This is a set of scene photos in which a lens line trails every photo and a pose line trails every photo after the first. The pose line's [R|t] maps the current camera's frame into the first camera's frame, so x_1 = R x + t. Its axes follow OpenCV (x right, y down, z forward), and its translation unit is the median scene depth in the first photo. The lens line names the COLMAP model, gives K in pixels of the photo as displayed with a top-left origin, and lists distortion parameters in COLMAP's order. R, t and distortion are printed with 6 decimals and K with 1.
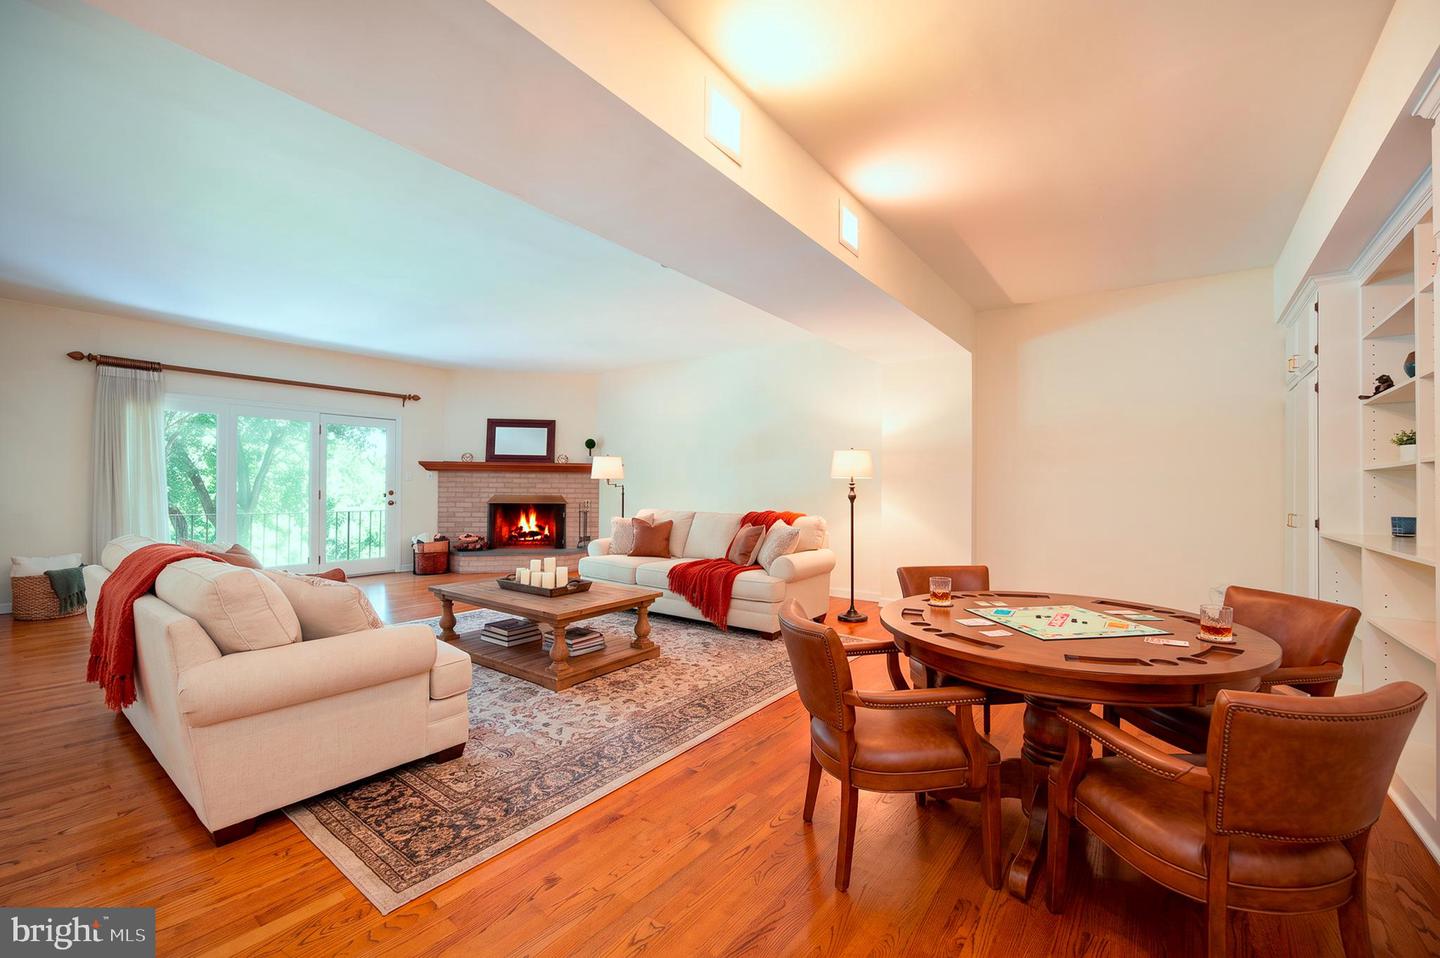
lens RADIAL K [[598.8, 0, 720.0], [0, 598.8, 479.0], [0, 0, 1]] dist [-0.001071, -0.000107]
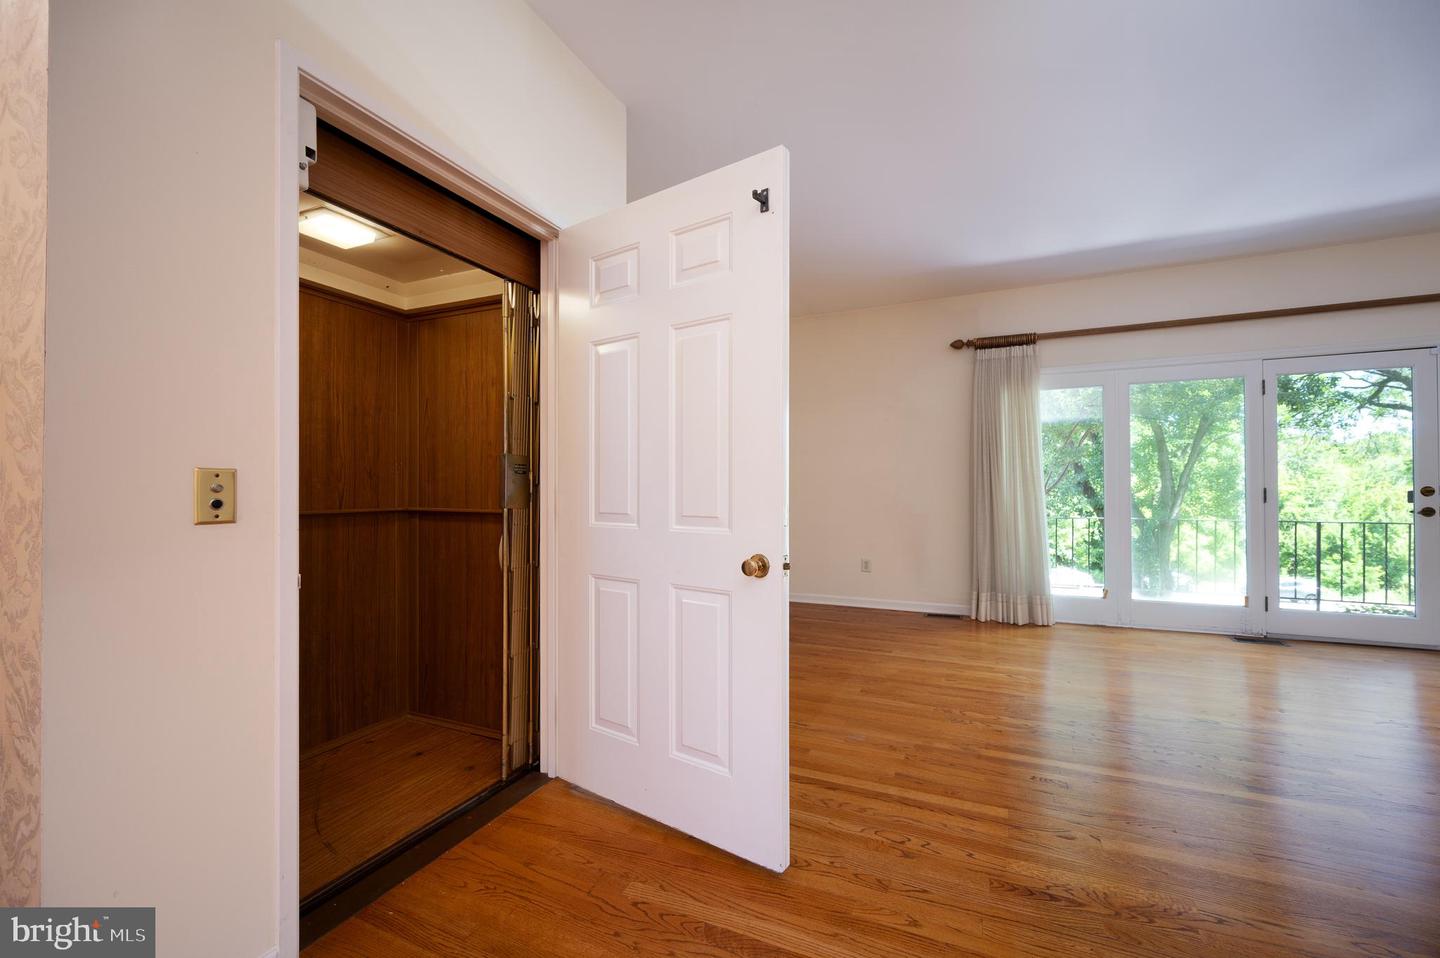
lens RADIAL K [[571.1, 0, 714.7], [0, 571.1, 498.6], [0, 0, 1]] dist [-0.000655, 0.000066]
pose [[0.217857, 0.007675, -0.975951, -0.194216], [0.027425, 0.999526, 0.013982, 0.004730], [0.975595, -0.029811, 0.217543, 0.283625]]
